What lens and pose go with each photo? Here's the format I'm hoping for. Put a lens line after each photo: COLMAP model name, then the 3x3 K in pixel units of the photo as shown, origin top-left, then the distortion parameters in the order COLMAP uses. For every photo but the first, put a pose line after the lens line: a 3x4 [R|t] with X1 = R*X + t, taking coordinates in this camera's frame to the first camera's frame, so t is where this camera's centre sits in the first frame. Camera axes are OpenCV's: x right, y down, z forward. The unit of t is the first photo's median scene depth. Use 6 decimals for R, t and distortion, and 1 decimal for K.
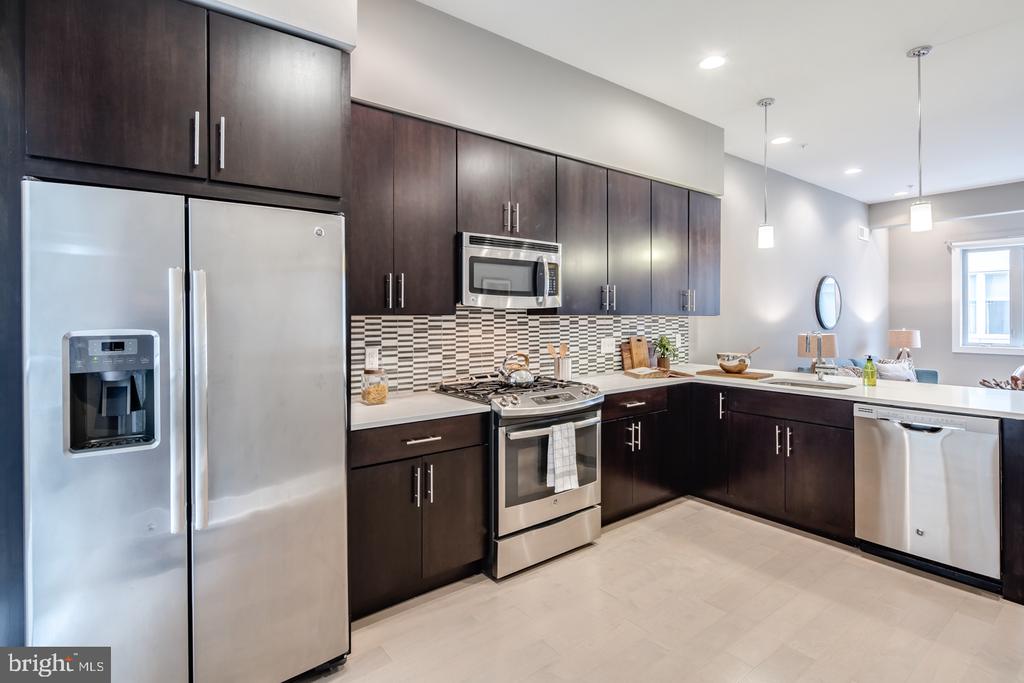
lens RADIAL K [[503.7, 0, 514.6], [0, 503.7, 318.1], [0, 0, 1]] dist [0.001927, -0.000176]
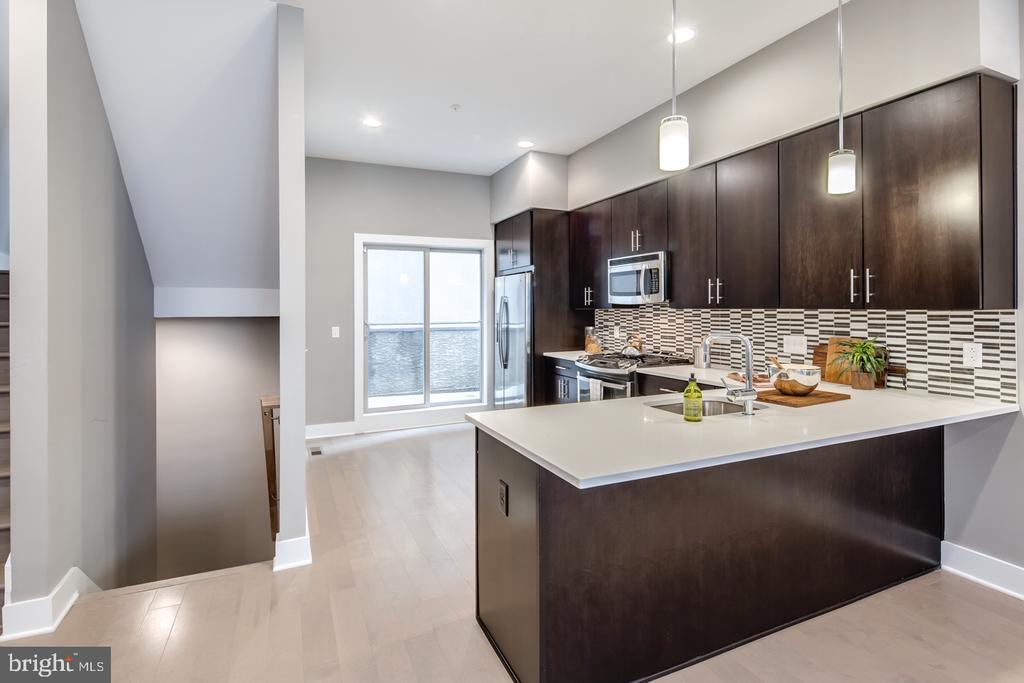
lens RADIAL K [[484.5, 0, 504.3], [0, 484.5, 310.6], [0, 0, 1]] dist [-0.002447, -0.000039]
pose [[-0.233215, 0.007487, -0.972396, 1.073474], [0.001027, 0.999972, 0.007453, -0.008477], [0.972425, 0.000740, -0.233217, 0.715395]]
